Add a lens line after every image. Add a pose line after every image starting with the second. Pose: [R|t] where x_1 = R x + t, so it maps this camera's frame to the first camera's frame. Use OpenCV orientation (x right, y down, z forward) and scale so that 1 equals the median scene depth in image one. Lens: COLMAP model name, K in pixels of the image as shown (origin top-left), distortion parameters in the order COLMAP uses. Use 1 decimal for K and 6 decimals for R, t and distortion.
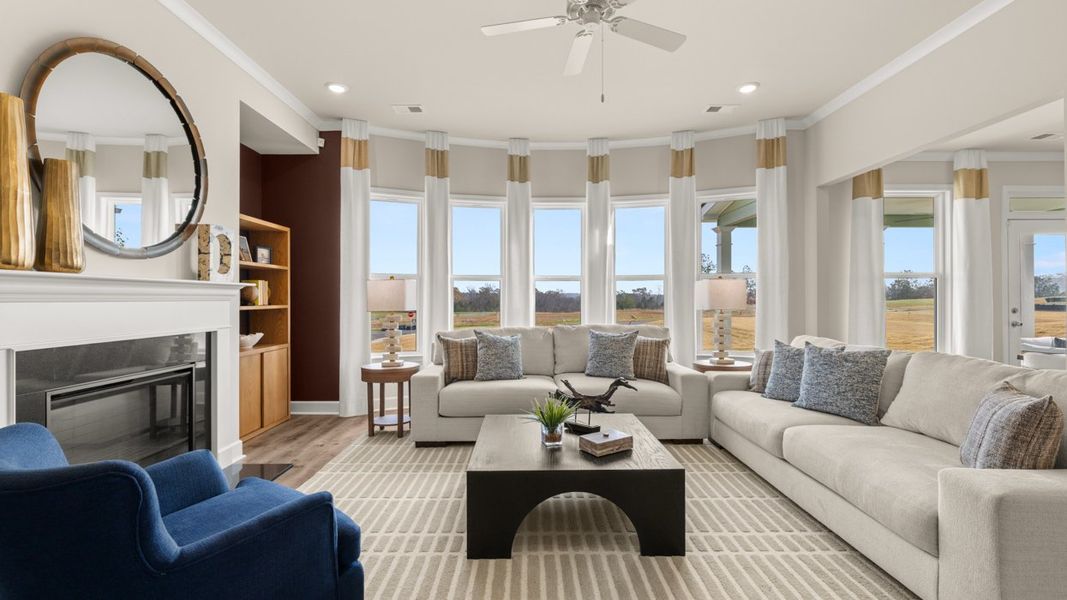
lens RADIAL K [[450.0, 0, 526.7], [0, 450.0, 297.9], [0, 0, 1]] dist [-0.000829, 0.000198]
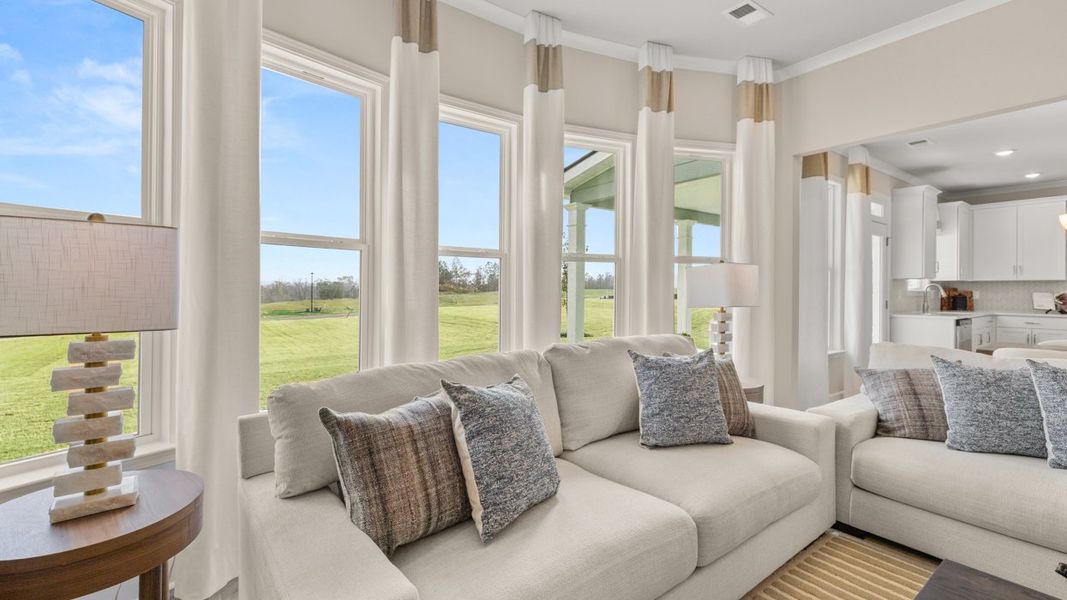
lens RADIAL K [[459.4, 0, 529.7], [0, 459.4, 287.9], [0, 0, 1]] dist [0.000891, 0.000077]
pose [[0.806418, 0.007333, 0.591301, -0.248650], [-0.008426, 0.999964, -0.000910, 0.000197], [-0.591286, -0.004249, 0.806451, 0.623488]]
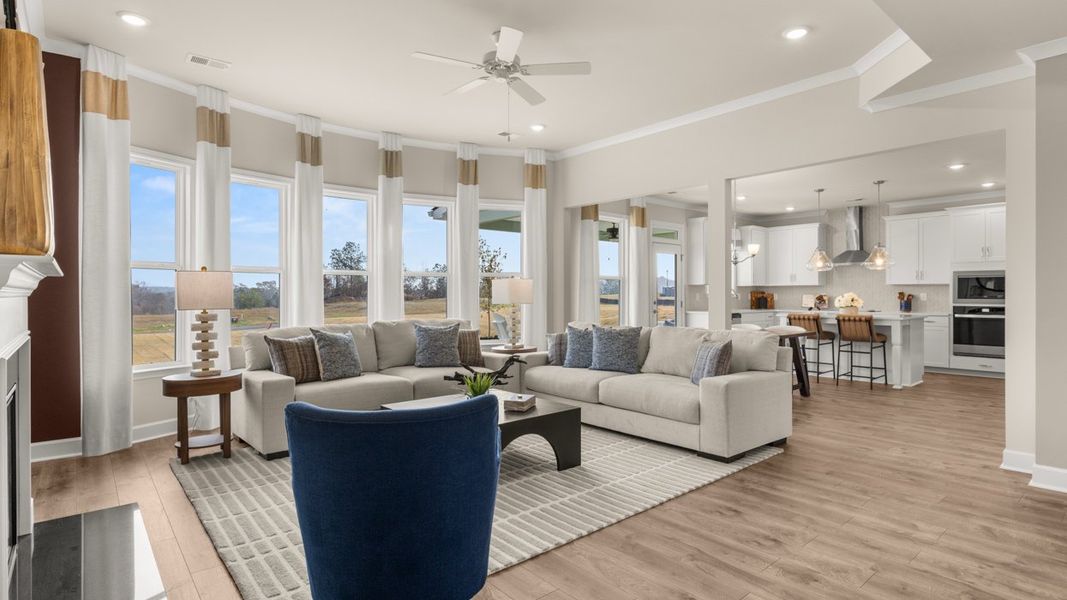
lens RADIAL K [[541.9, 0, 529.7], [0, 541.9, 296.5], [0, 0, 1]] dist [-0.004190, -0.000430]
pose [[0.761870, -0.001103, 0.647730, -0.452768], [-0.001904, 0.999990, 0.003943, 0.001269], [-0.647728, -0.004238, 0.761860, -0.127501]]
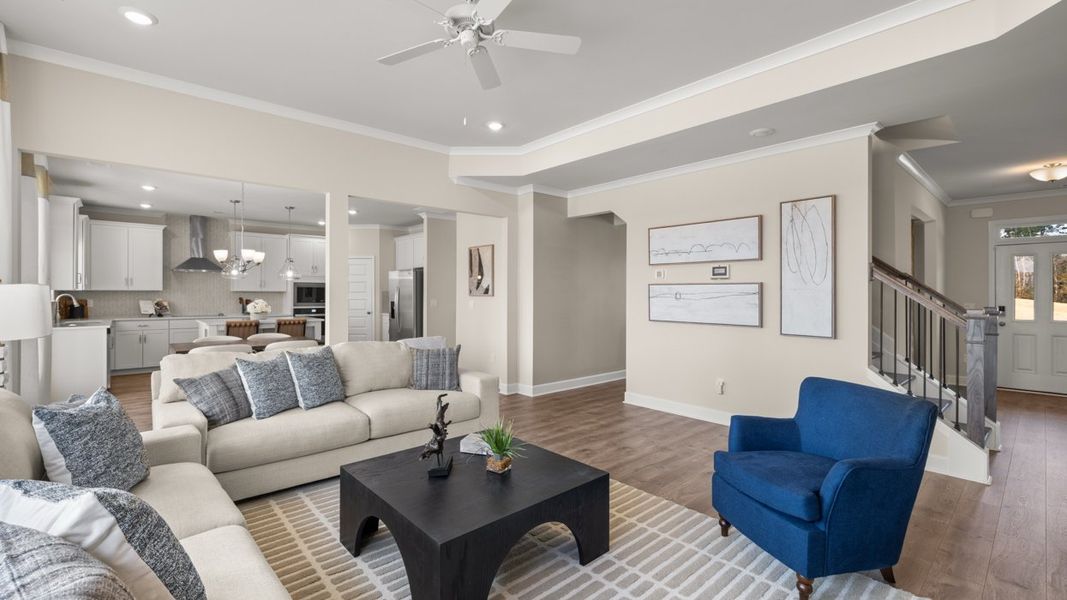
lens RADIAL K [[457.6, 0, 525.0], [0, 457.6, 293.5], [0, 0, 1]] dist [0.001849, 0.000565]
pose [[-0.663507, -0.000866, 0.748169, -0.401920], [-0.004115, 0.999988, -0.002492, -0.028023], [-0.748158, -0.004732, -0.663503, 0.912821]]
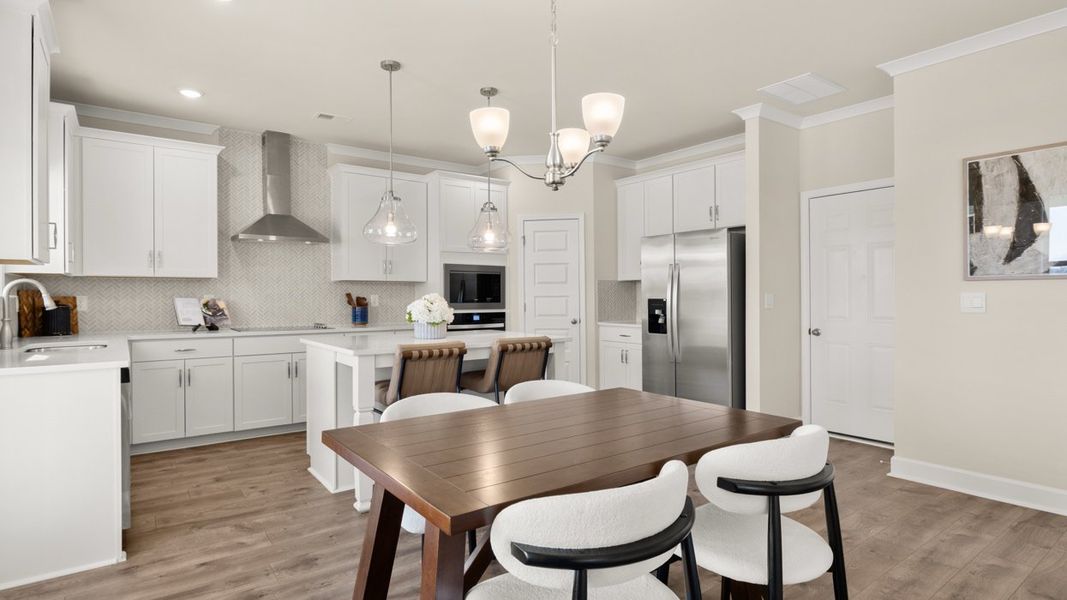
lens RADIAL K [[541.9, 0, 529.7], [0, 541.9, 296.5], [0, 0, 1]] dist [-0.004190, -0.000430]
pose [[-0.607086, 0.002841, 0.794631, 0.671315], [0.000723, 0.999995, -0.003022, 0.001565], [-0.794636, -0.001260, -0.607085, 0.940199]]
